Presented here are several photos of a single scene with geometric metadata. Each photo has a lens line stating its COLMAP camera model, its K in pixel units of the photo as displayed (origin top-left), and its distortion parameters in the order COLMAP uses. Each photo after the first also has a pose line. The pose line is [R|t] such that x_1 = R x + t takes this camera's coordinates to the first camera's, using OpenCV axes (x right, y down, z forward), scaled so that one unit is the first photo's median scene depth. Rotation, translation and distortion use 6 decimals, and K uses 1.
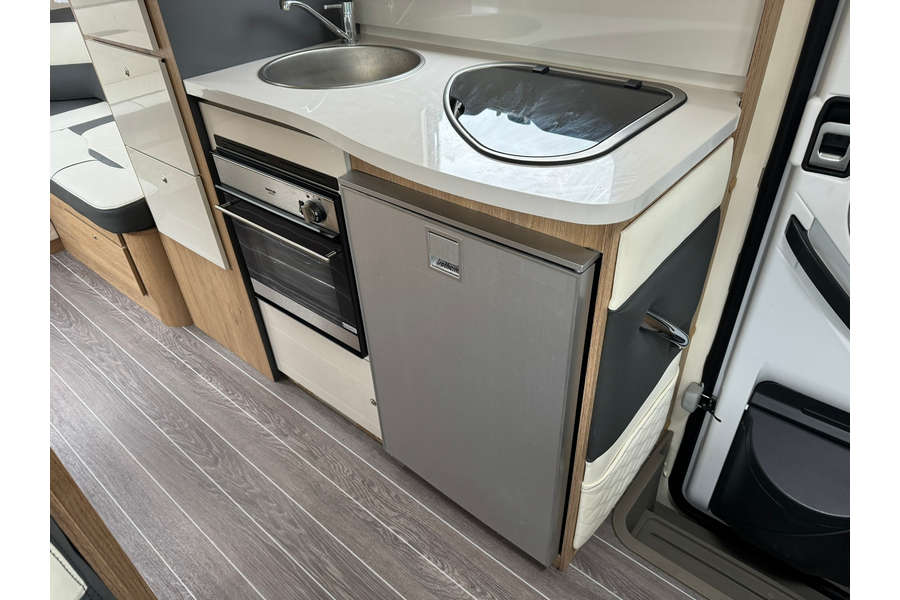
lens RADIAL K [[562.2, 0, 455.3], [0, 562.2, 303.5], [0, 0, 1]] dist [0.061360, -0.095368]
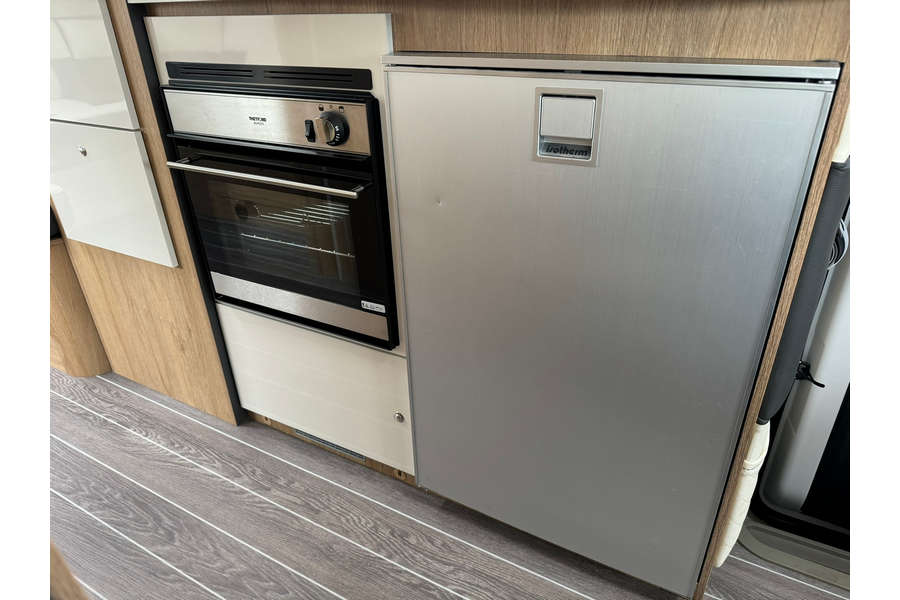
lens RADIAL K [[562.2, 0, 455.3], [0, 562.2, 303.5], [0, 0, 1]] dist [0.061360, -0.095368]
pose [[0.981482, -0.080587, 0.173778, -0.178731], [0.104277, 0.985775, -0.131810, 0.124989], [-0.160684, 0.147490, 0.975924, 0.228656]]
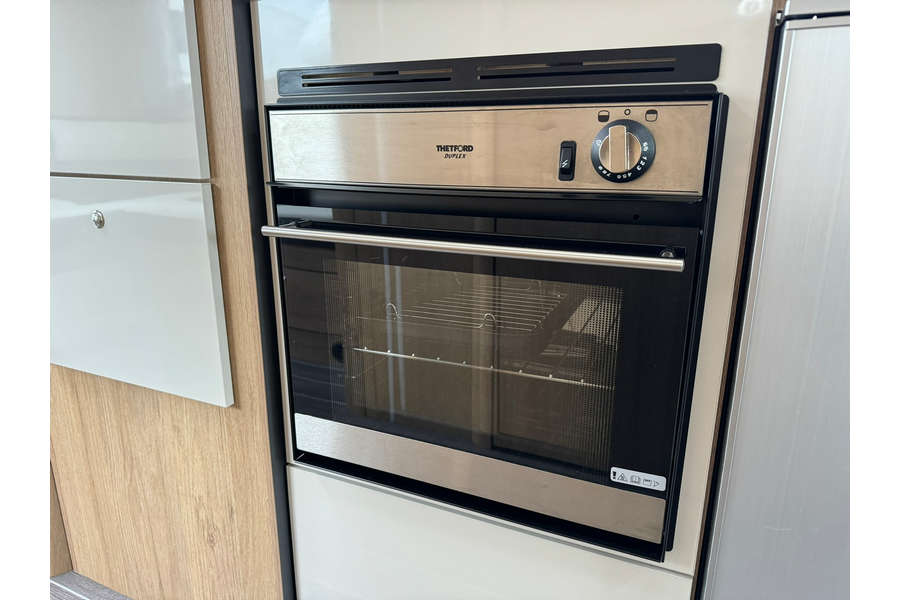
lens RADIAL K [[562.2, 0, 455.3], [0, 562.2, 303.5], [0, 0, 1]] dist [0.061360, -0.095368]
pose [[0.962940, -0.032666, 0.267731, -0.353748], [0.126688, 0.931103, -0.342049, 0.041062], [-0.238112, 0.363291, 0.900735, 0.533139]]
